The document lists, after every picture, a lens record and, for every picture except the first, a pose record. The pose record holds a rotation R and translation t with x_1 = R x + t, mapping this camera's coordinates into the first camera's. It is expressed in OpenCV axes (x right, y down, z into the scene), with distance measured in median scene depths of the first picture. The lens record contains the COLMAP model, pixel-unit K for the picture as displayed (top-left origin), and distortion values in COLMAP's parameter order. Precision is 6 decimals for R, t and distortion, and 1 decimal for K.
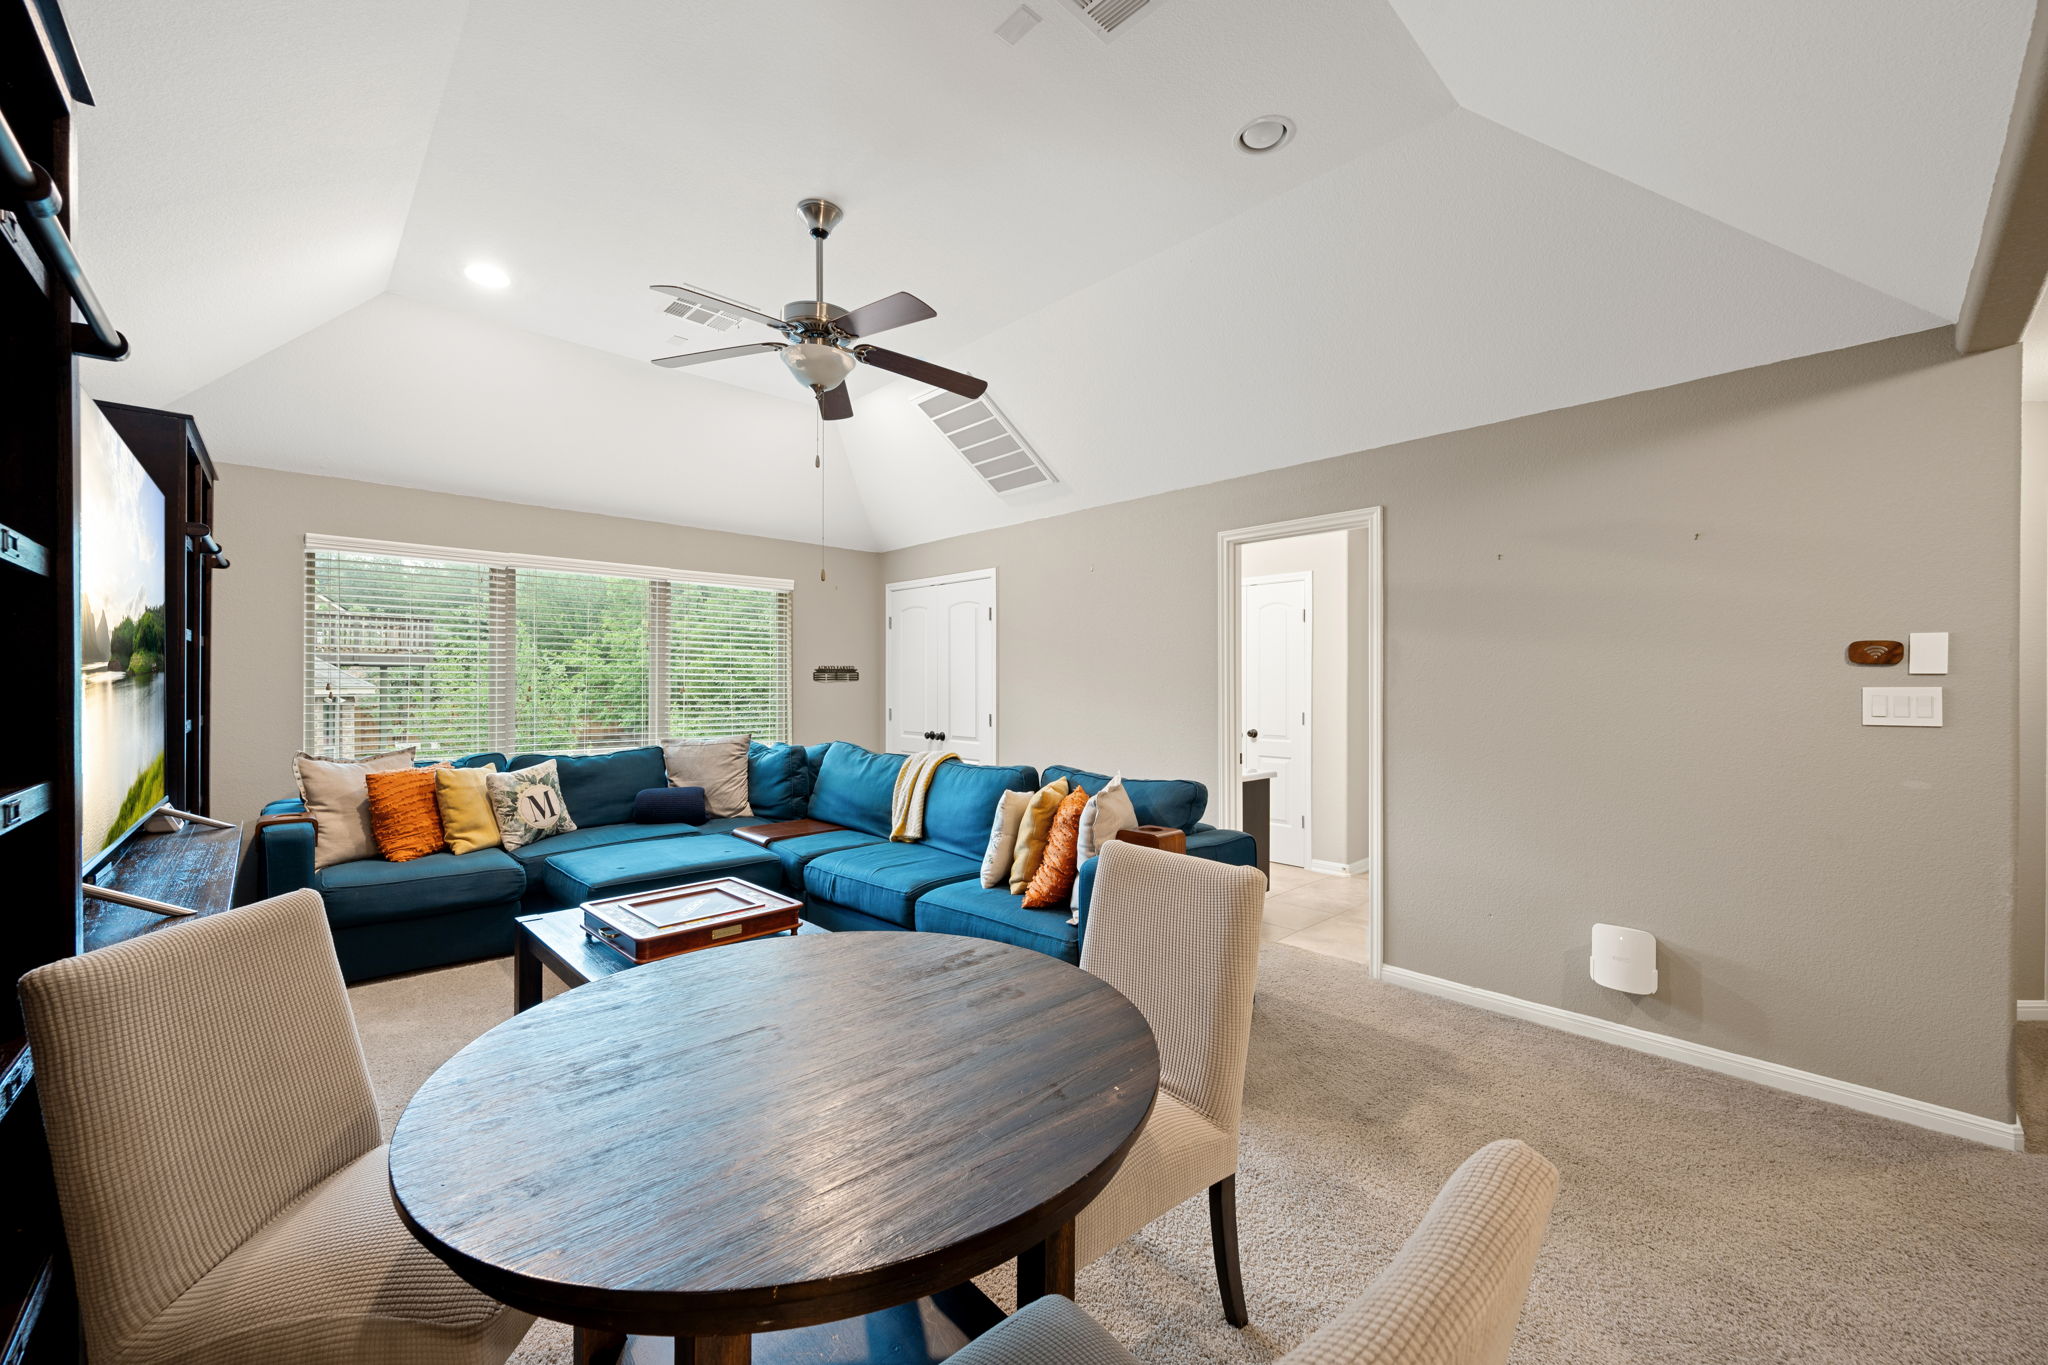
lens RADIAL K [[793.9, 0, 1016.2], [0, 793.9, 681.4], [0, 0, 1]] dist [-0.003290, -0.000225]
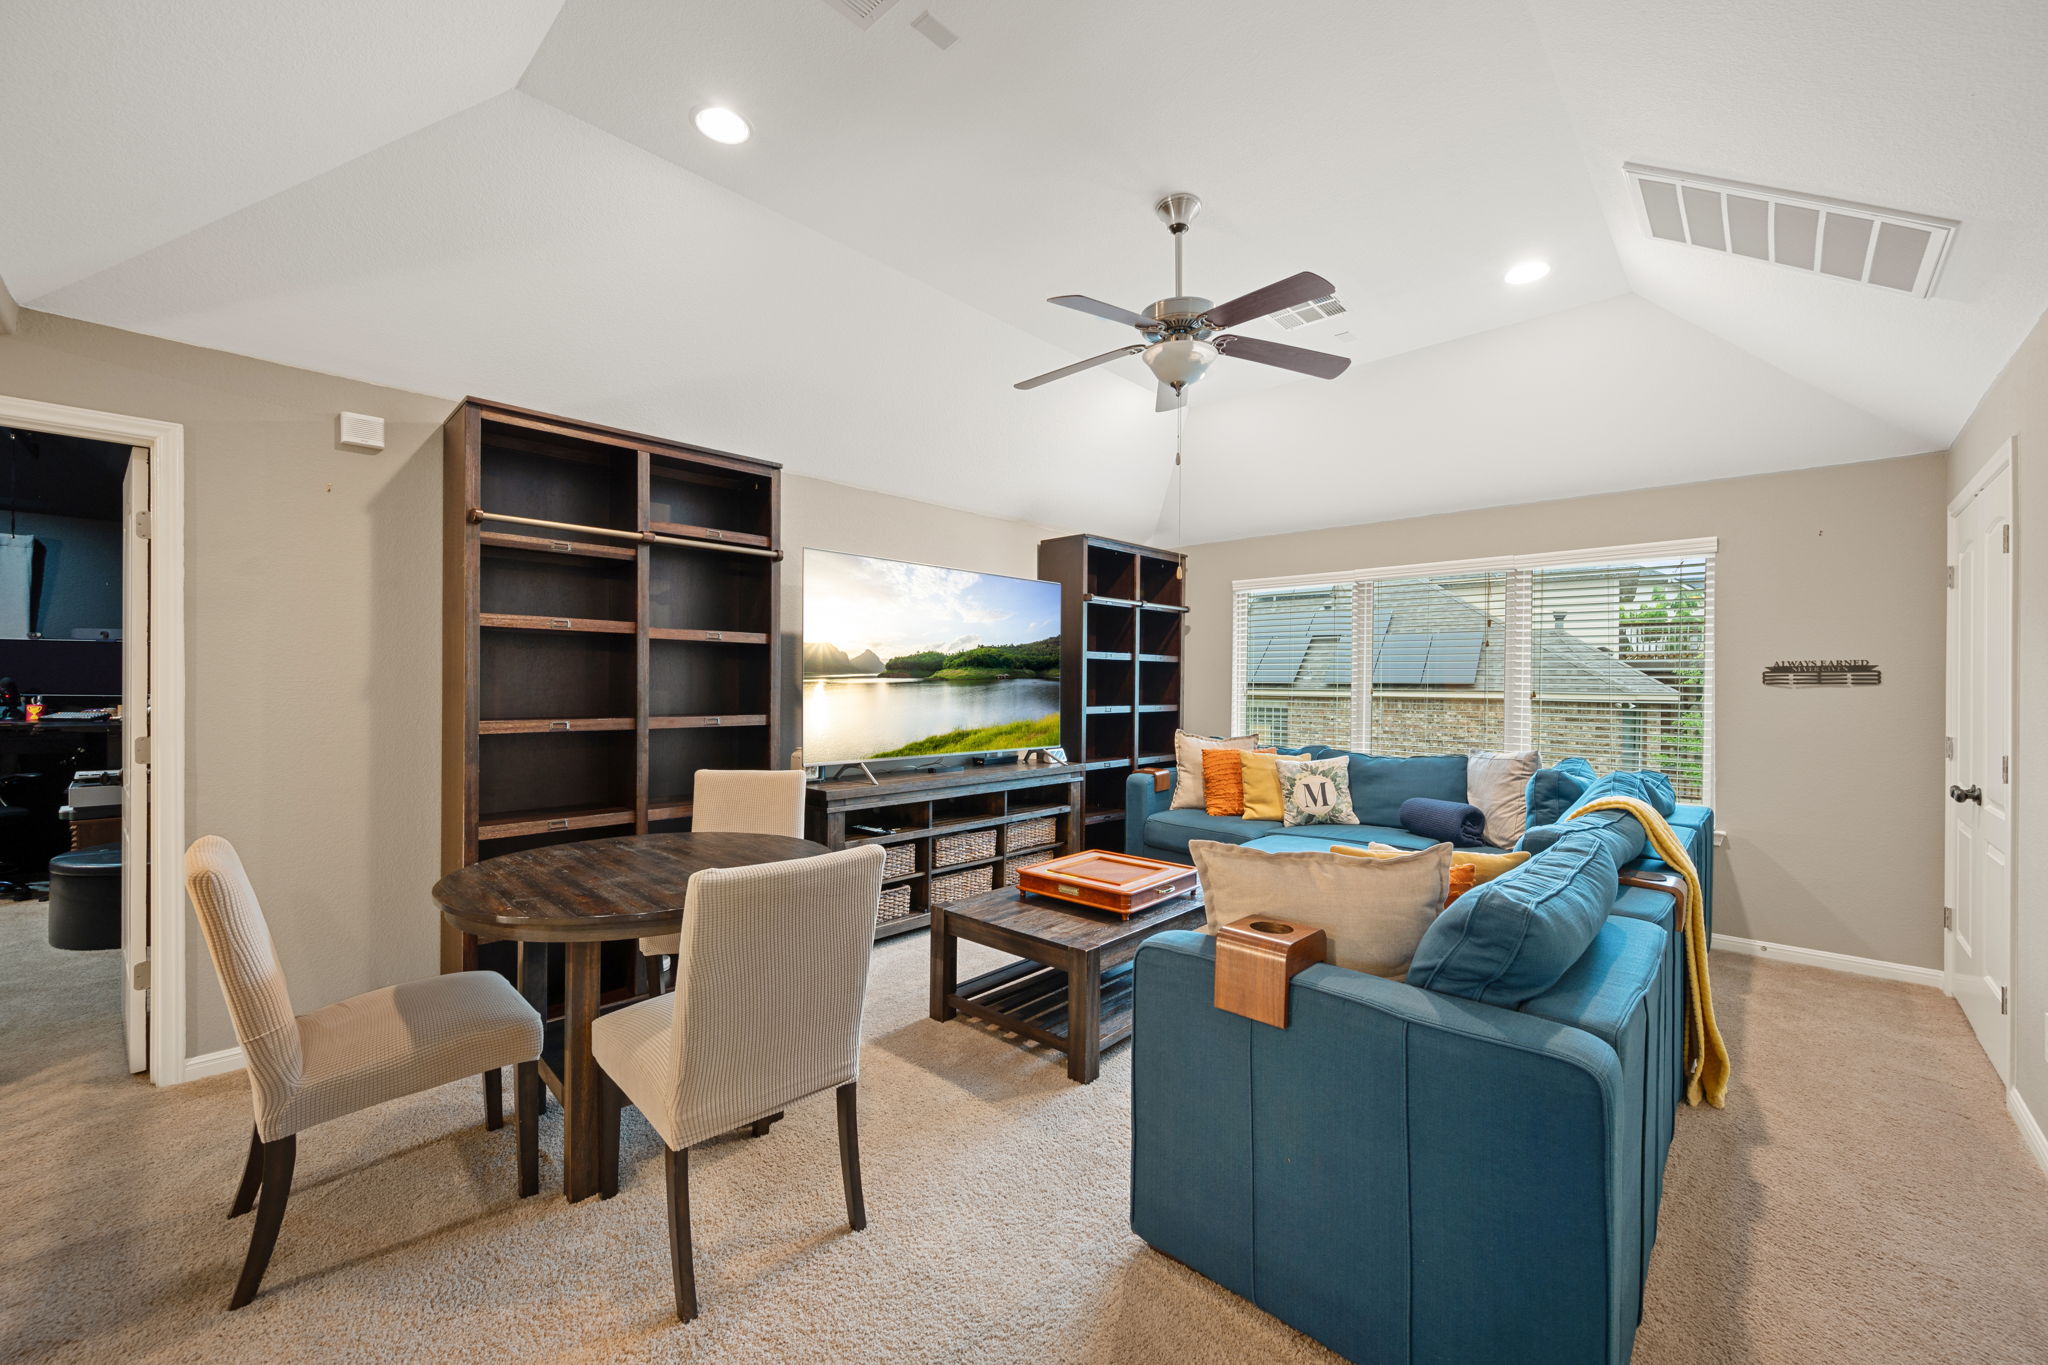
lens RADIAL K [[793.9, 0, 1016.4], [0, 793.9, 683.6], [0, 0, 1]] dist [-0.003290, -0.000225]
pose [[0.072452, -0.000157, -0.997372, 0.484187], [-0.007374, 0.999973, -0.000693, 0.004188], [0.997345, 0.007405, 0.072449, 0.490525]]
